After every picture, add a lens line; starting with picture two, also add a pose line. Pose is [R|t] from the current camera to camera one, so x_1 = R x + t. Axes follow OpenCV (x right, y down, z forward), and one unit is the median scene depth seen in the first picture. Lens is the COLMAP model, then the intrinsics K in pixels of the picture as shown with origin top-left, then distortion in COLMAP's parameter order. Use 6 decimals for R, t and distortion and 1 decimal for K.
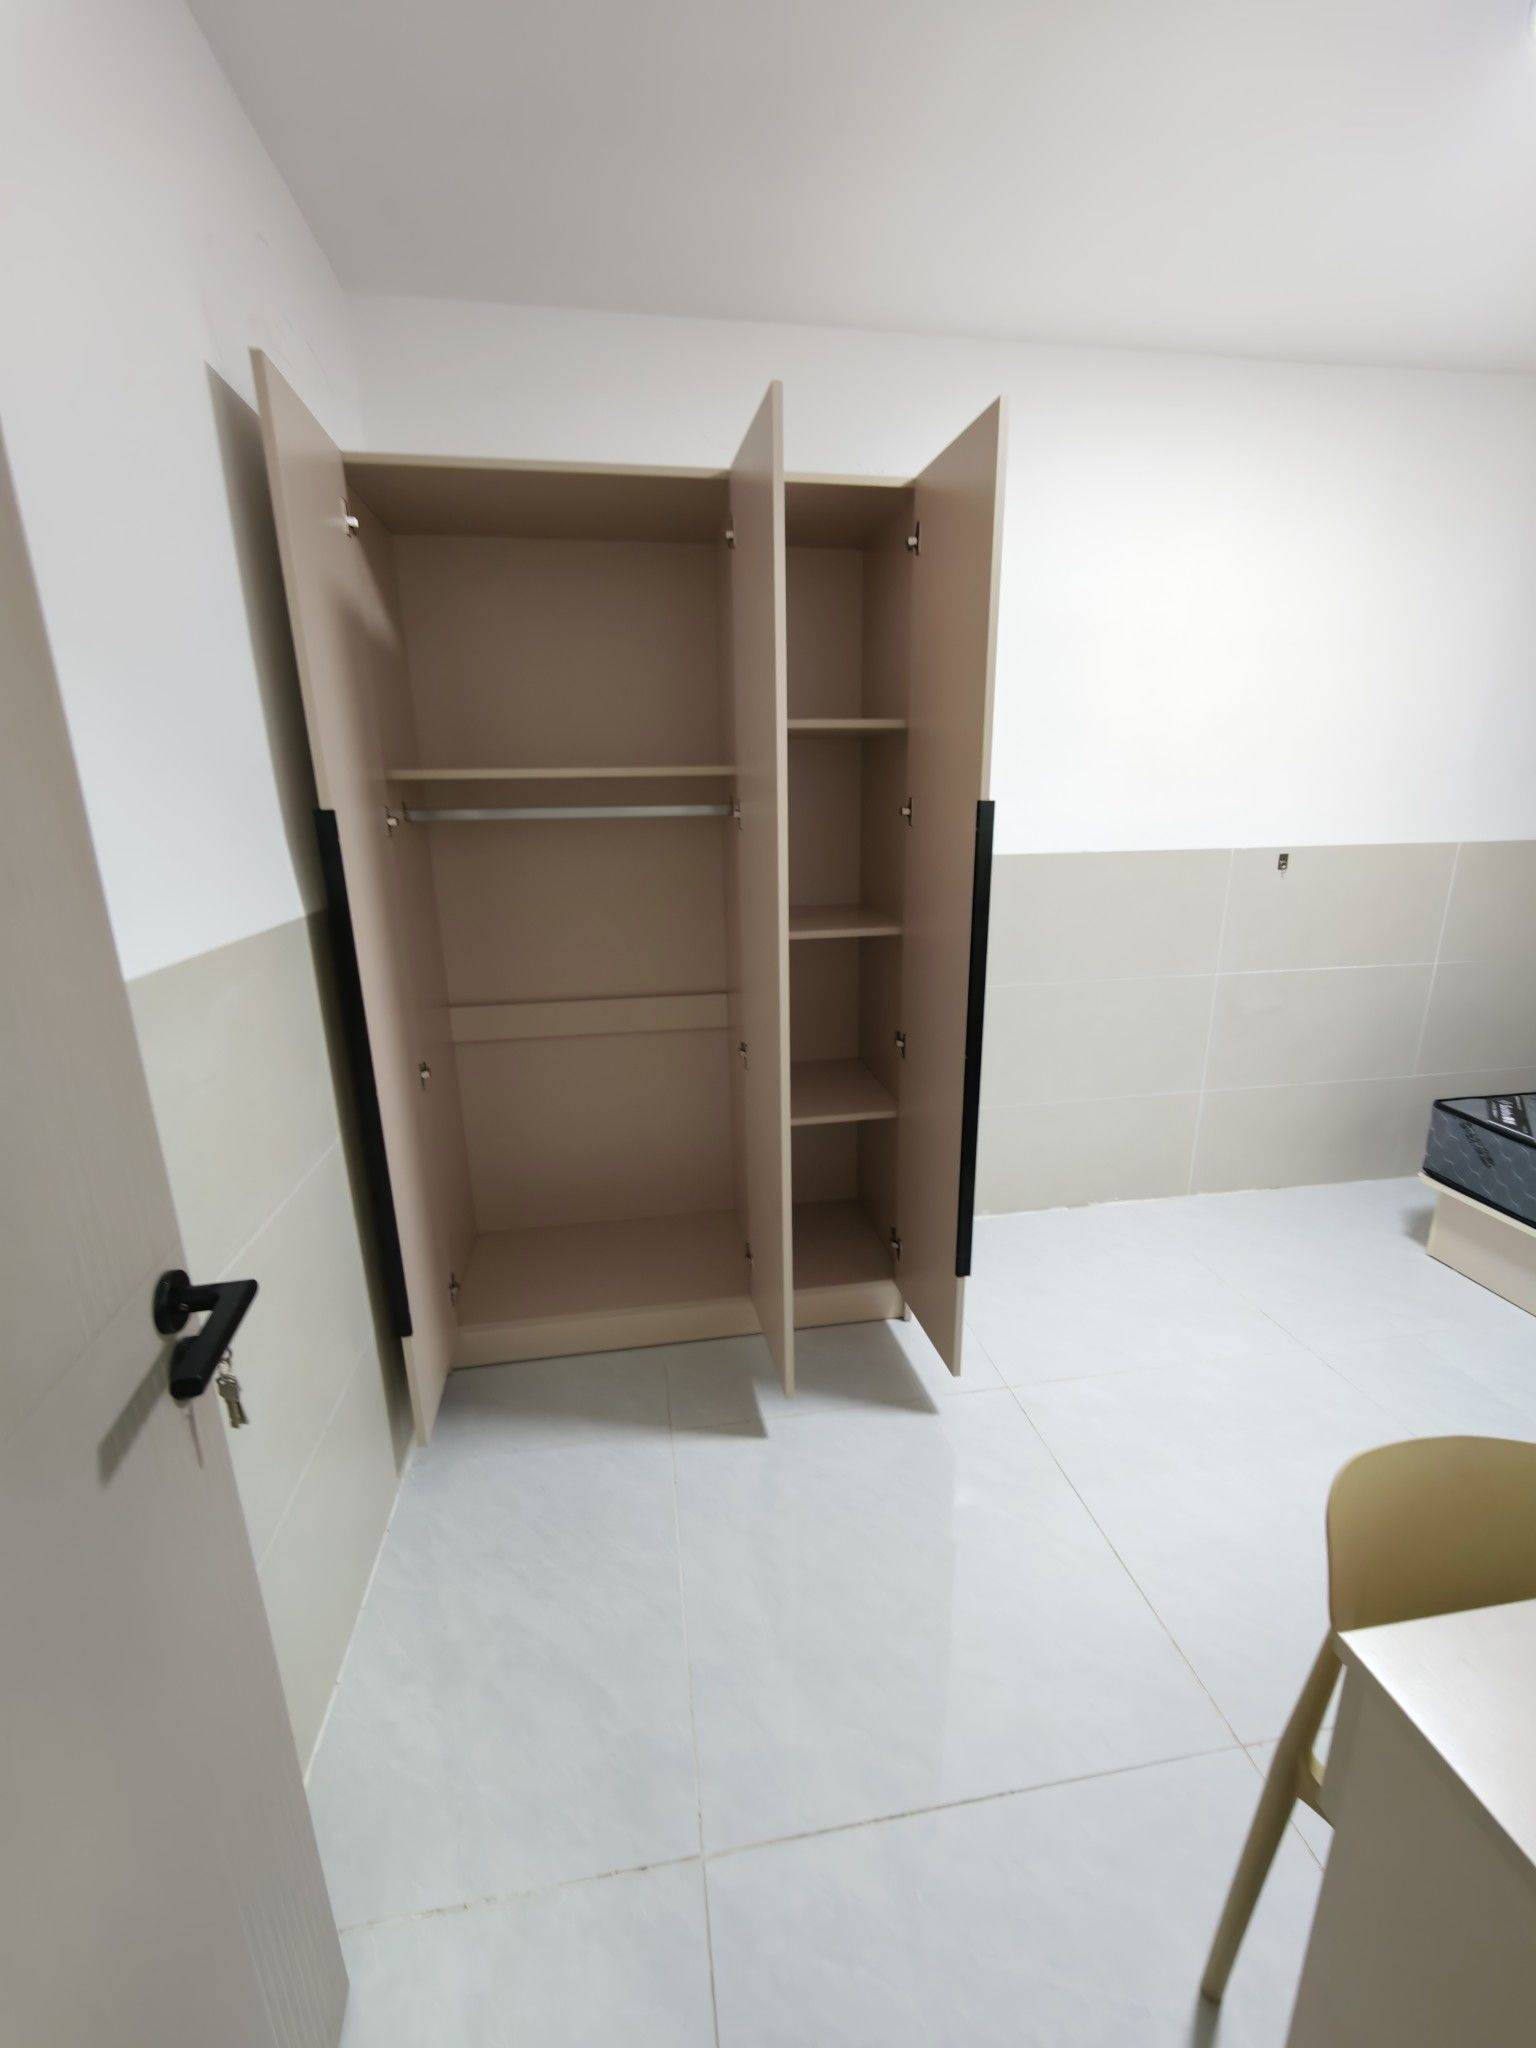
lens RADIAL K [[846.5, 0, 768.0], [0, 846.5, 1024.0], [0, 0, 1]] dist [-0.001536, 0.000011]
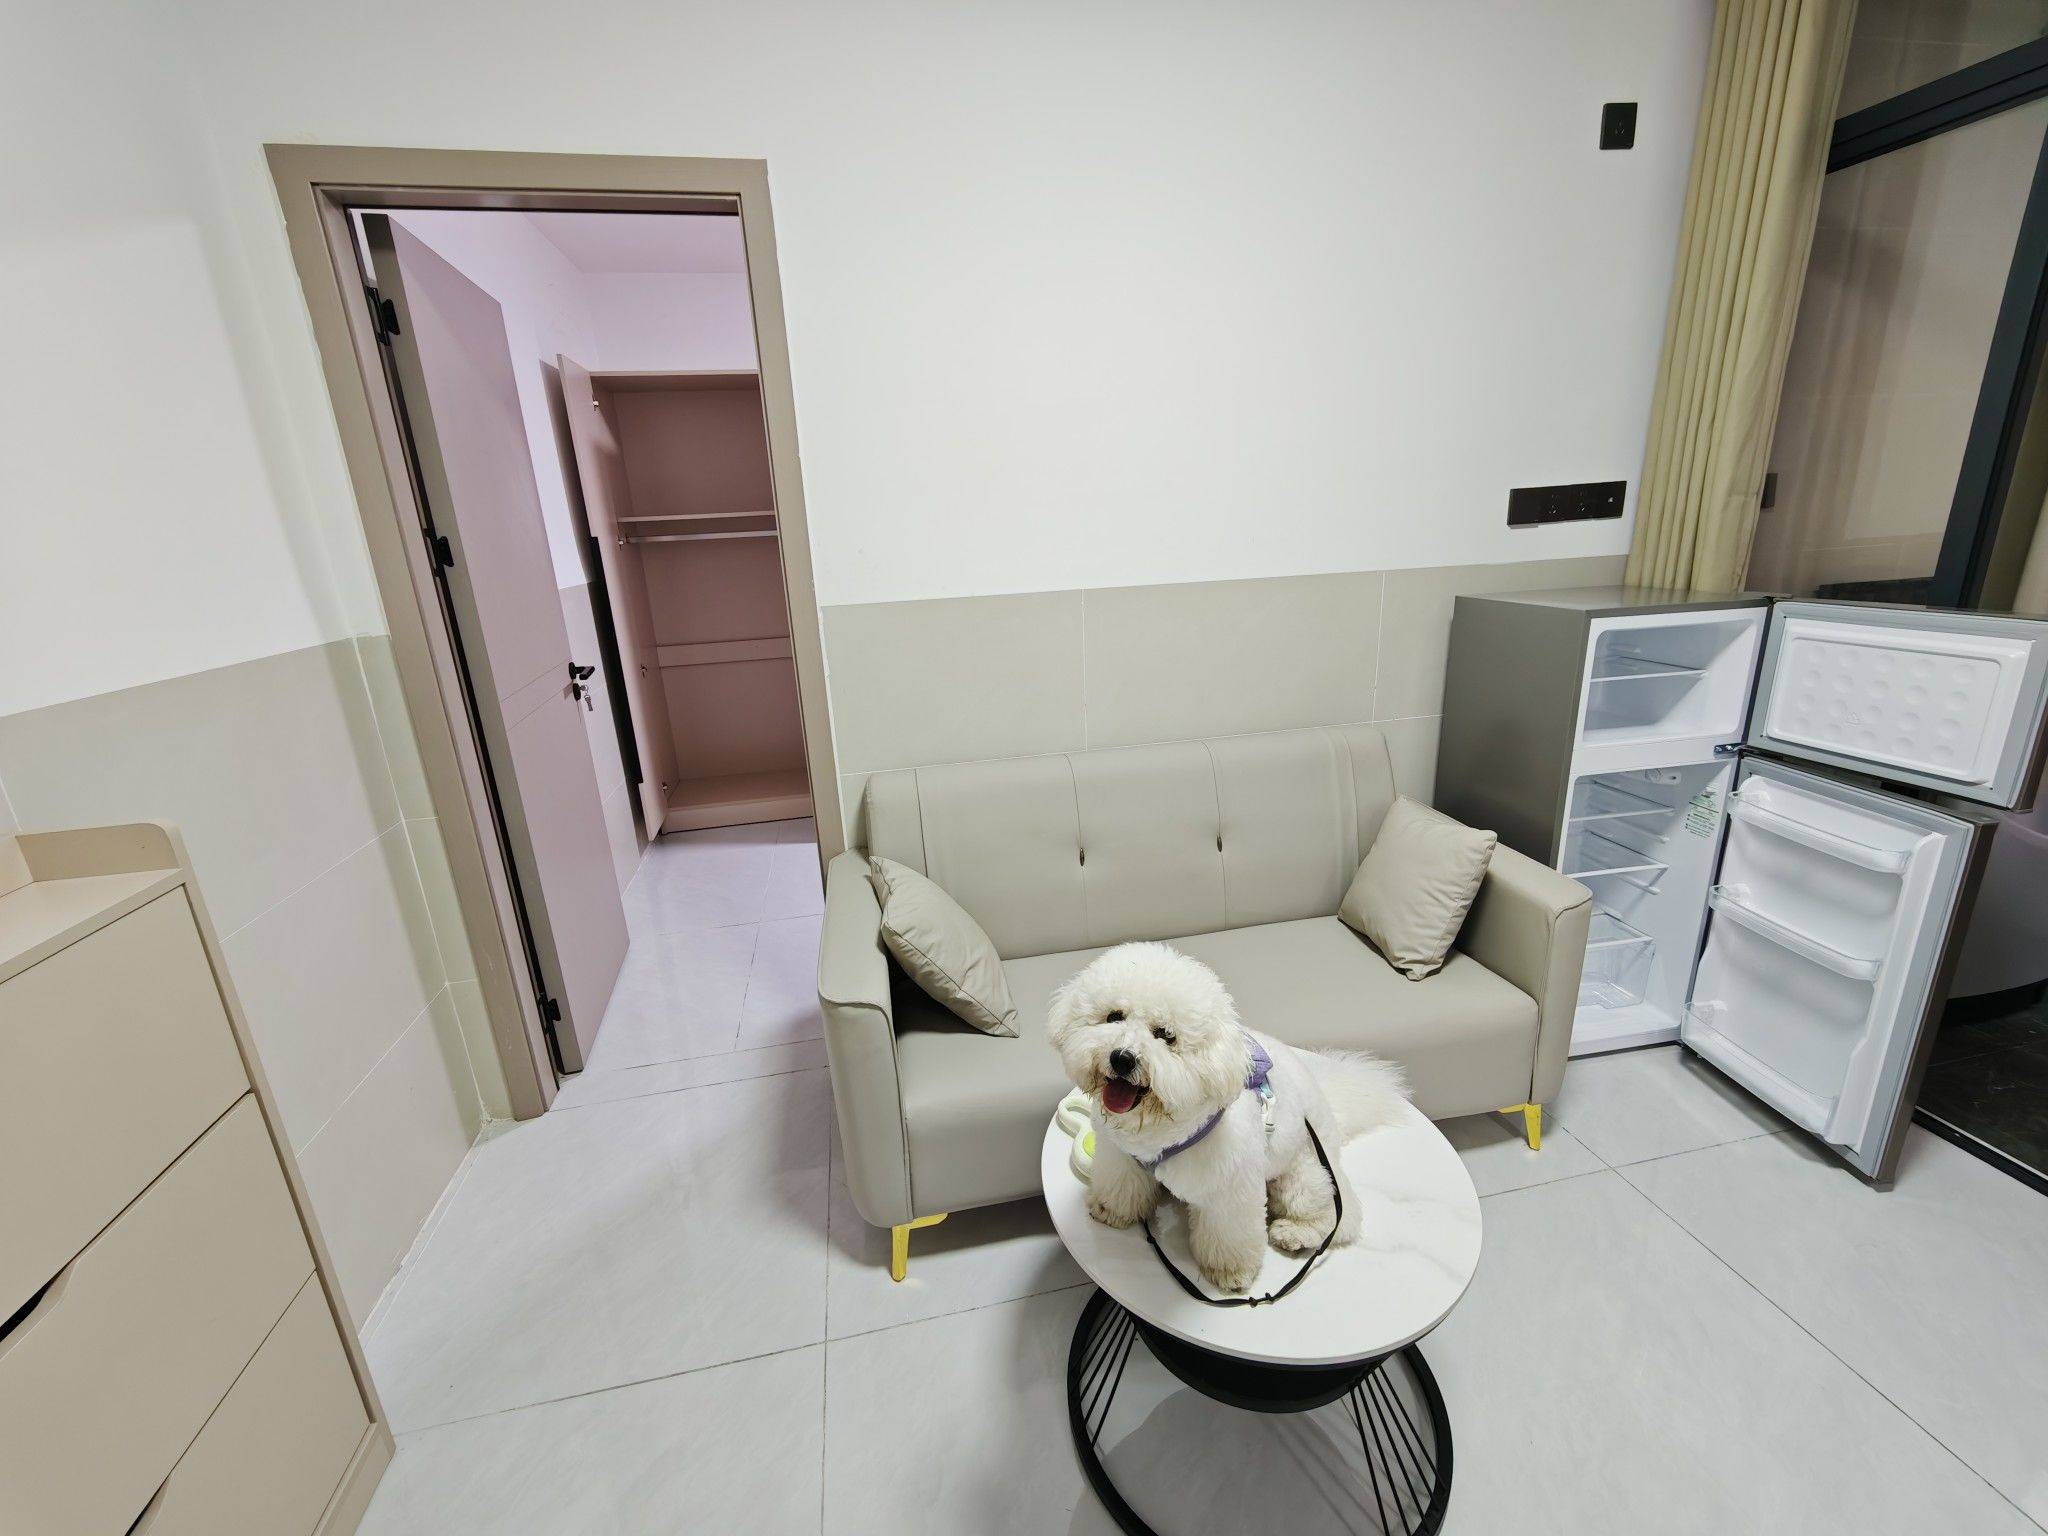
lens RADIAL K [[846.5, 0, 1024.0], [0, 846.5, 768.0], [0, 0, 1]] dist [-0.001536, 0.000011]
pose [[0.998776, -0.039466, 0.029803, 0.475888], [0.038846, 0.999023, 0.021091, 0.321705], [-0.030606, -0.019908, 0.999333, -1.159603]]
